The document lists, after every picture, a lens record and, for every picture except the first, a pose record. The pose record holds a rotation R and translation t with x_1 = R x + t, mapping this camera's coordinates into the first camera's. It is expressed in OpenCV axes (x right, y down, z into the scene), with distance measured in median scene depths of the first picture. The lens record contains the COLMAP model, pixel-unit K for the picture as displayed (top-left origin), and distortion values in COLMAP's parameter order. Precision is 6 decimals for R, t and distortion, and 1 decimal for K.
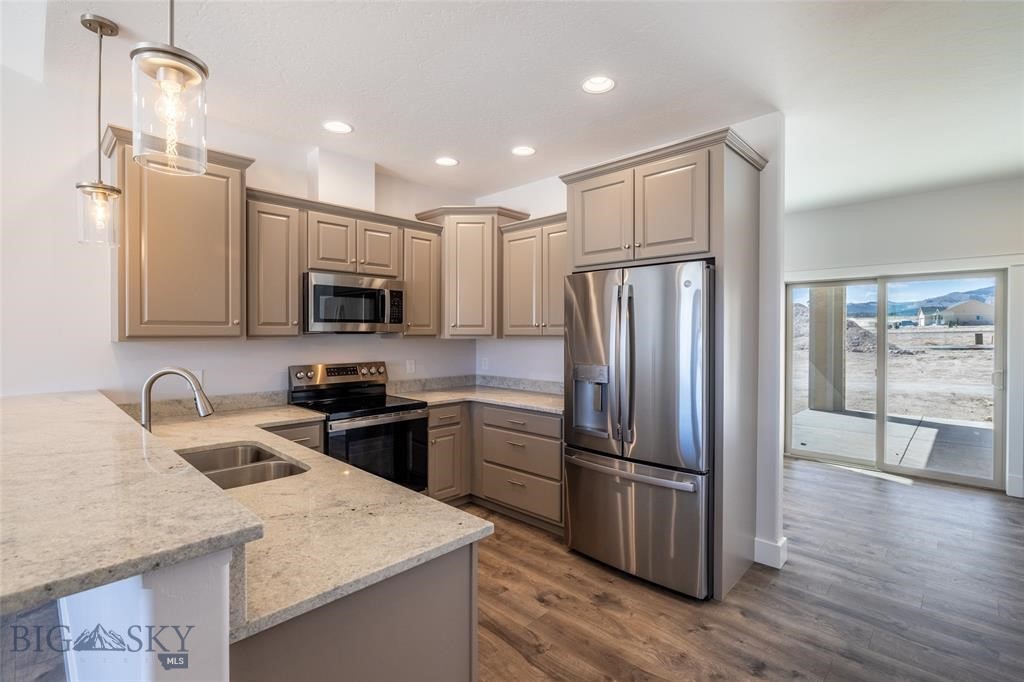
lens RADIAL K [[472.6, 0, 506.8], [0, 472.6, 337.8], [0, 0, 1]] dist [-0.017323, 0.000041]
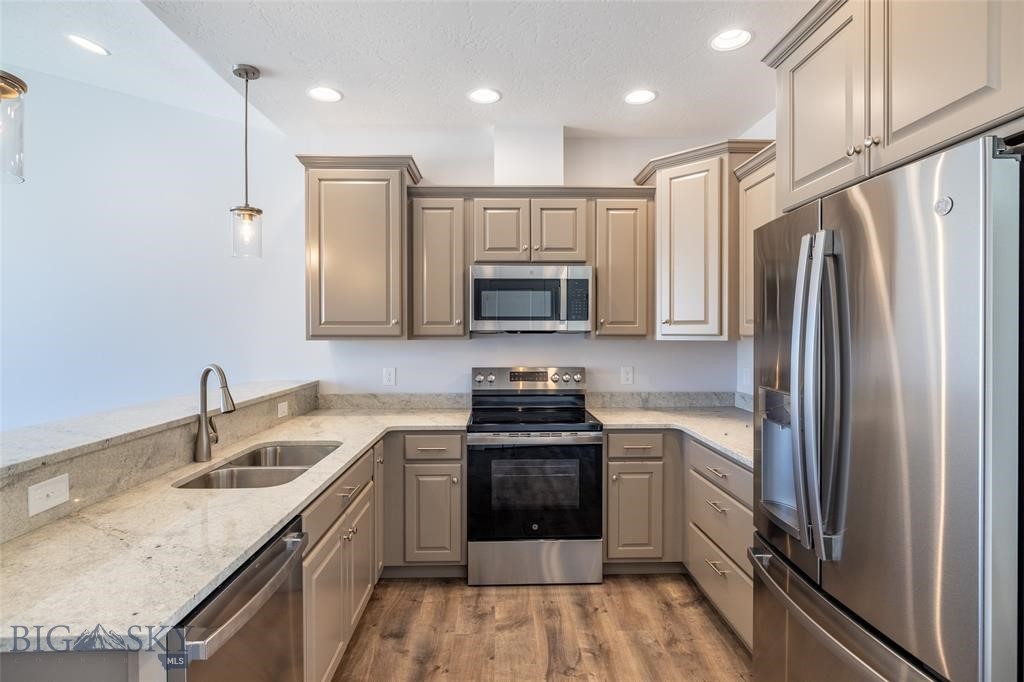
lens RADIAL K [[512.3, 0, 507.0], [0, 512.3, 336.9], [0, 0, 1]] dist [-0.005680, 0.002214]
pose [[0.717607, 0.006093, -0.696422, 0.298325], [-0.005316, 0.999981, 0.003270, -0.004963], [0.696428, 0.001356, 0.717625, 0.312124]]
